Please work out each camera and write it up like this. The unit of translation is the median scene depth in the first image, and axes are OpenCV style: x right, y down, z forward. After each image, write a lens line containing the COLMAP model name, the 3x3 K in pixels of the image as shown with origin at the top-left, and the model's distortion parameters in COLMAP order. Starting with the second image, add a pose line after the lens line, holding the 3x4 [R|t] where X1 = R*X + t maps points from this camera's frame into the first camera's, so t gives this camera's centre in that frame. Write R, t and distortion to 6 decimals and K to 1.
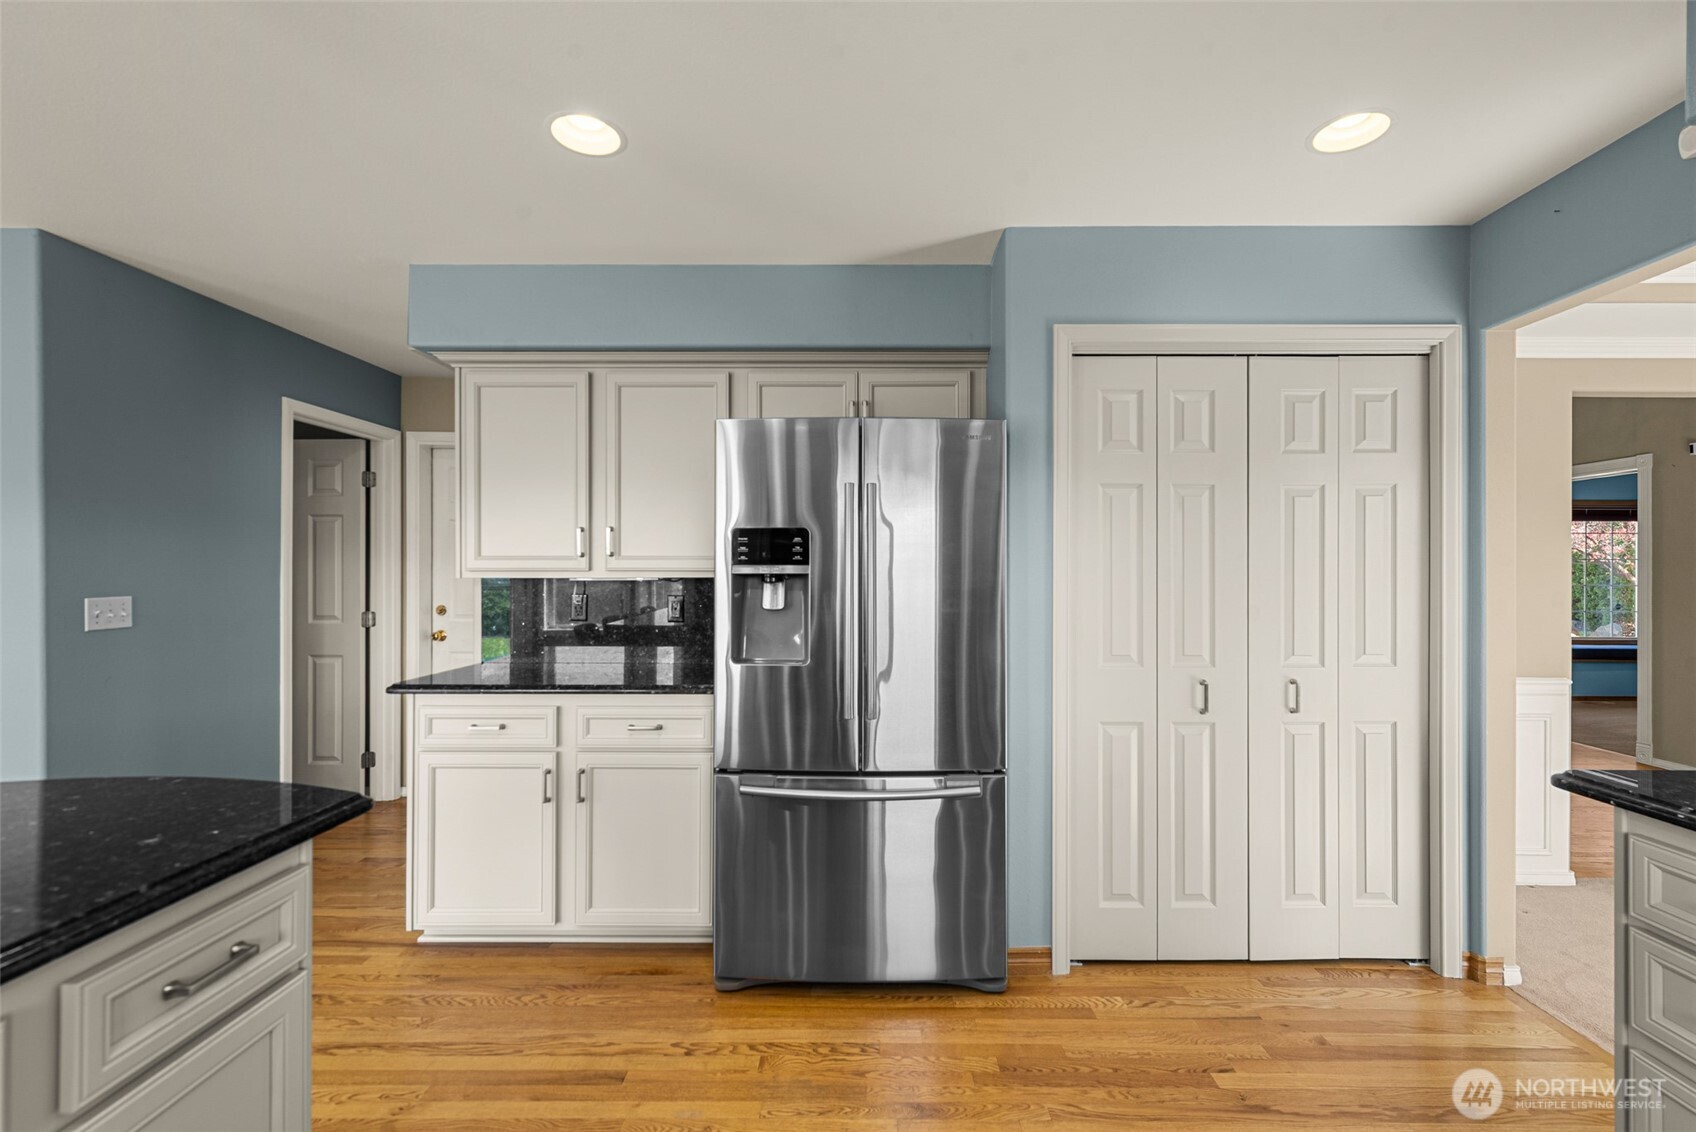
lens RADIAL K [[753.2, 0, 850.2], [0, 753.2, 569.8], [0, 0, 1]] dist [0.003671, -0.000593]
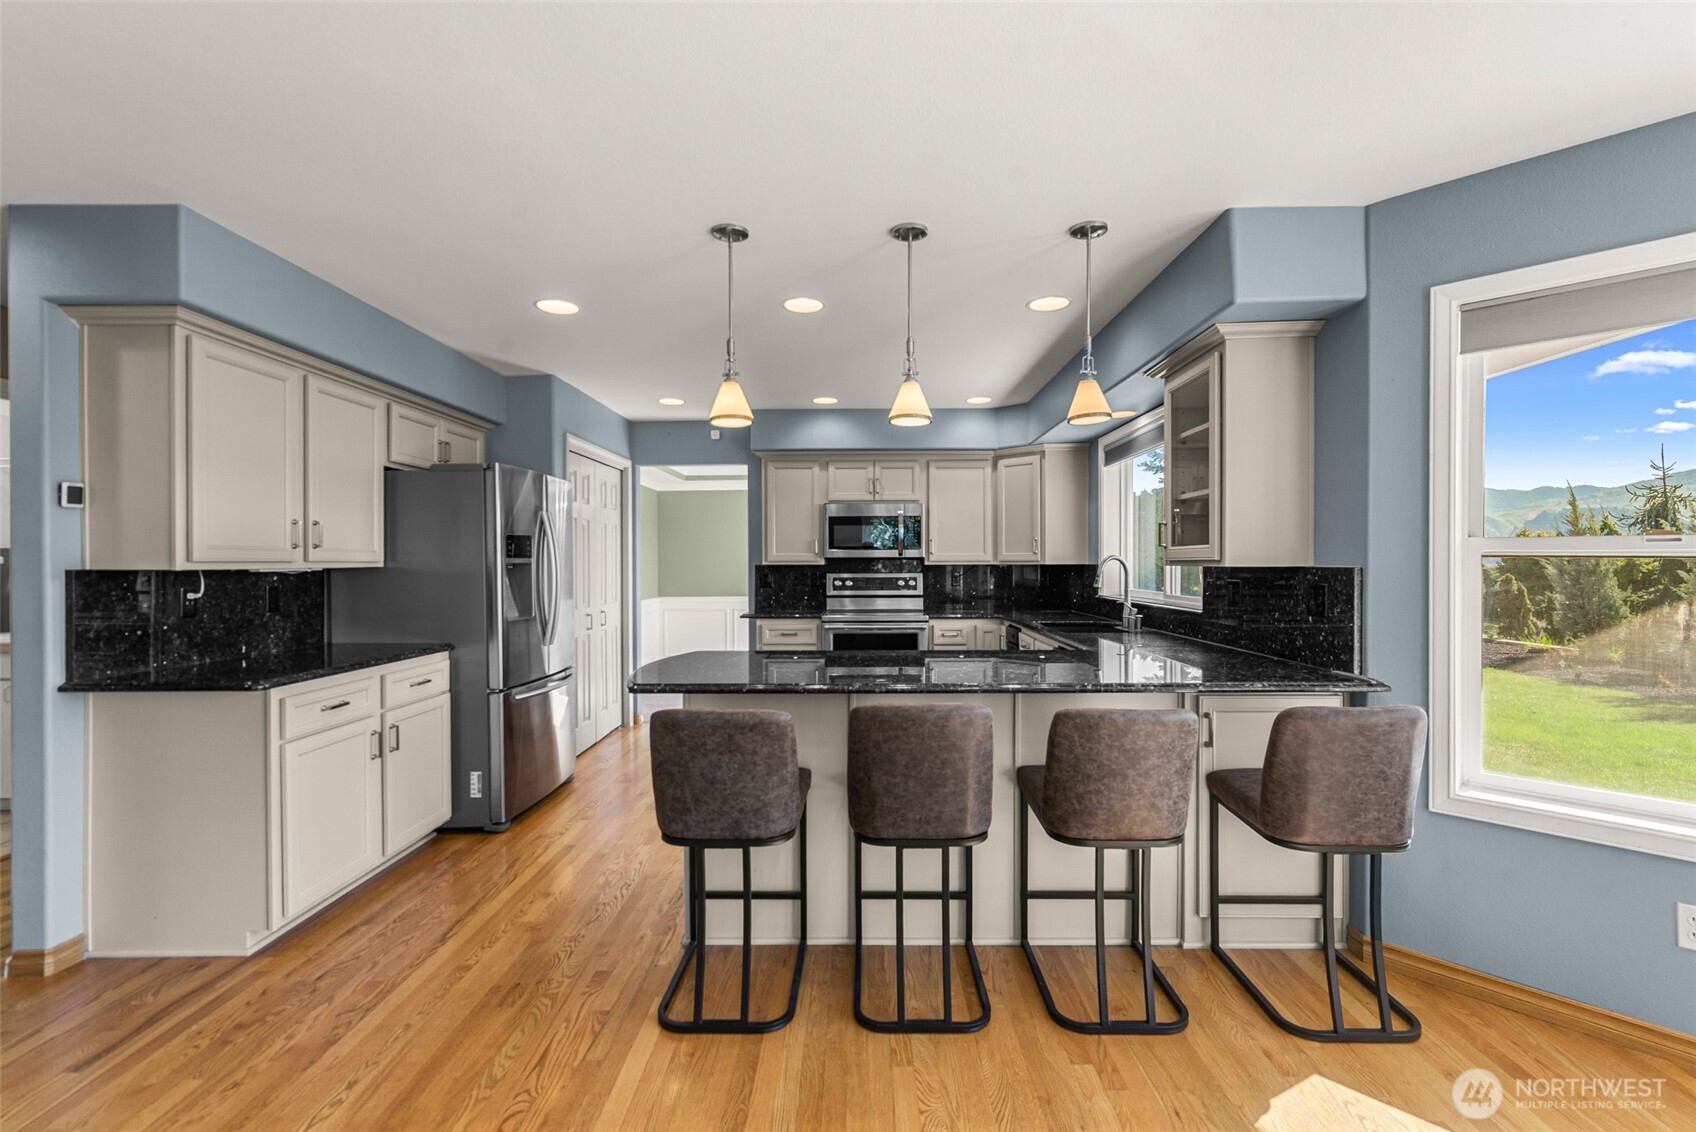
lens RADIAL K [[753.2, 0, 870.9], [0, 753.2, 570.4], [0, 0, 1]] dist [0.003671, -0.000593]
pose [[-0.015652, -0.014045, 0.999779, -1.661753], [-0.000336, 0.999901, 0.014042, -0.001823], [-0.999877, -0.000116, -0.015655, 0.254438]]
